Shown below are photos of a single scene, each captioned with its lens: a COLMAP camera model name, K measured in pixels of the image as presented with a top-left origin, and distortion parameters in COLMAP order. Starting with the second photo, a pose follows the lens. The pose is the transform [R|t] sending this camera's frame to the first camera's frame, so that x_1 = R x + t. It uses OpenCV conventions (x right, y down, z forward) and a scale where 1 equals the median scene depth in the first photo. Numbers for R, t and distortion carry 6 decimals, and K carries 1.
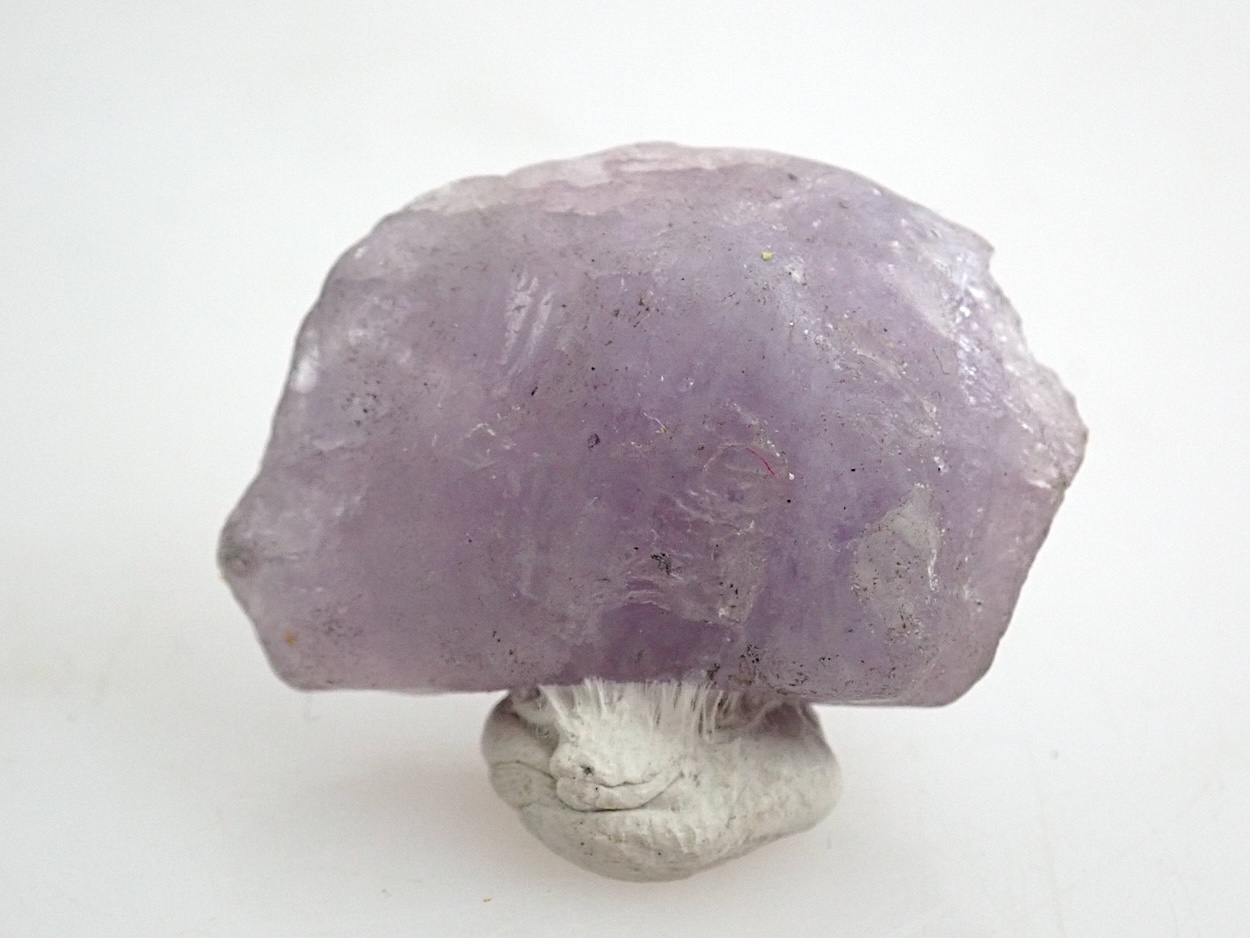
lens RADIAL K [[3648.2, 0, 625.0], [0, 3648.2, 469.0], [0, 0, 1]] dist [0.033211, 0.003949]
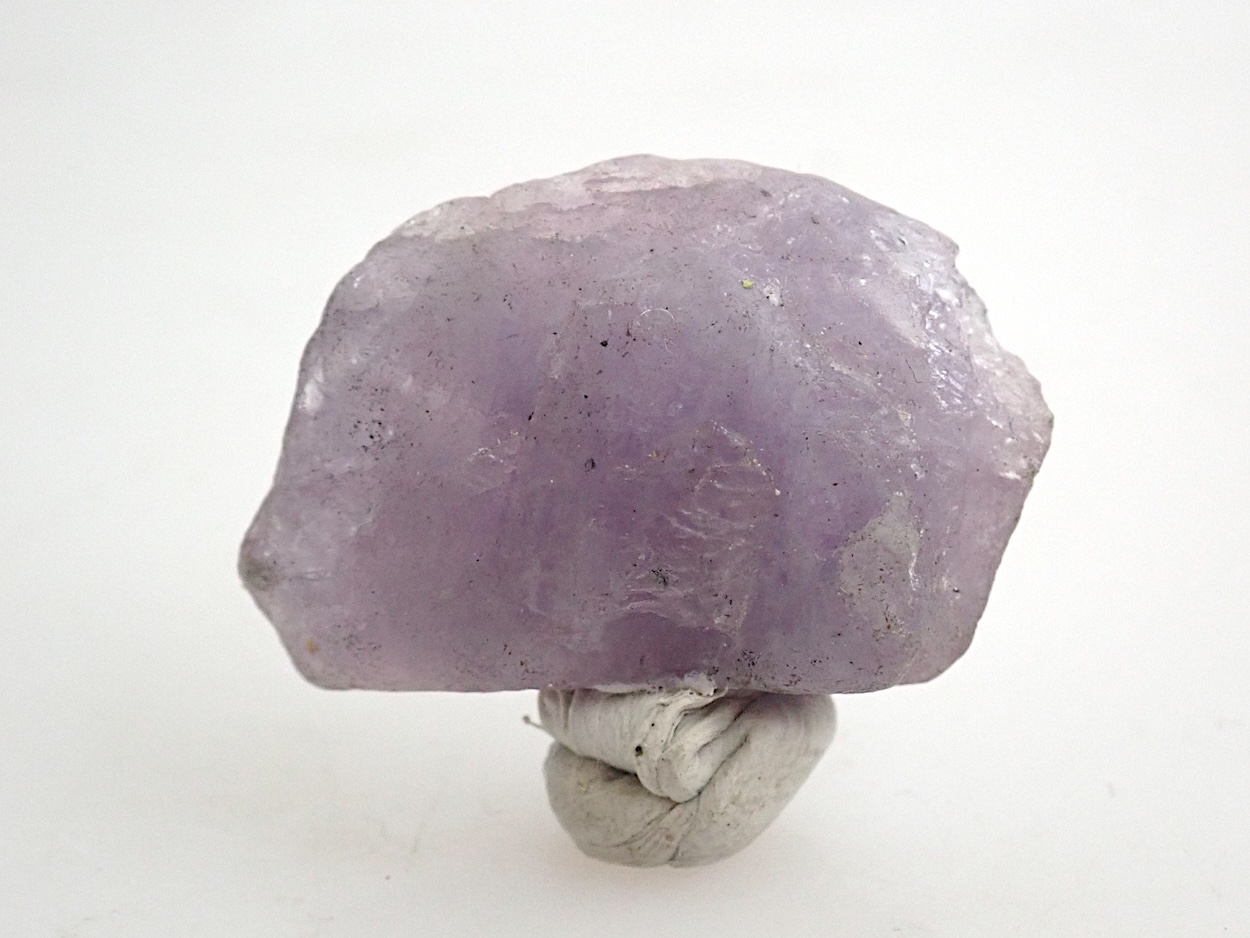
lens RADIAL K [[3648.2, 0, 625.0], [0, 3648.2, 469.0], [0, 0, 1]] dist [0.033211, 0.003949]
pose [[0.998774, -0.048495, 0.009945, -0.008833], [0.046766, 0.990177, 0.131767, -0.143080], [-0.016238, -0.131141, 0.991231, -0.051017]]
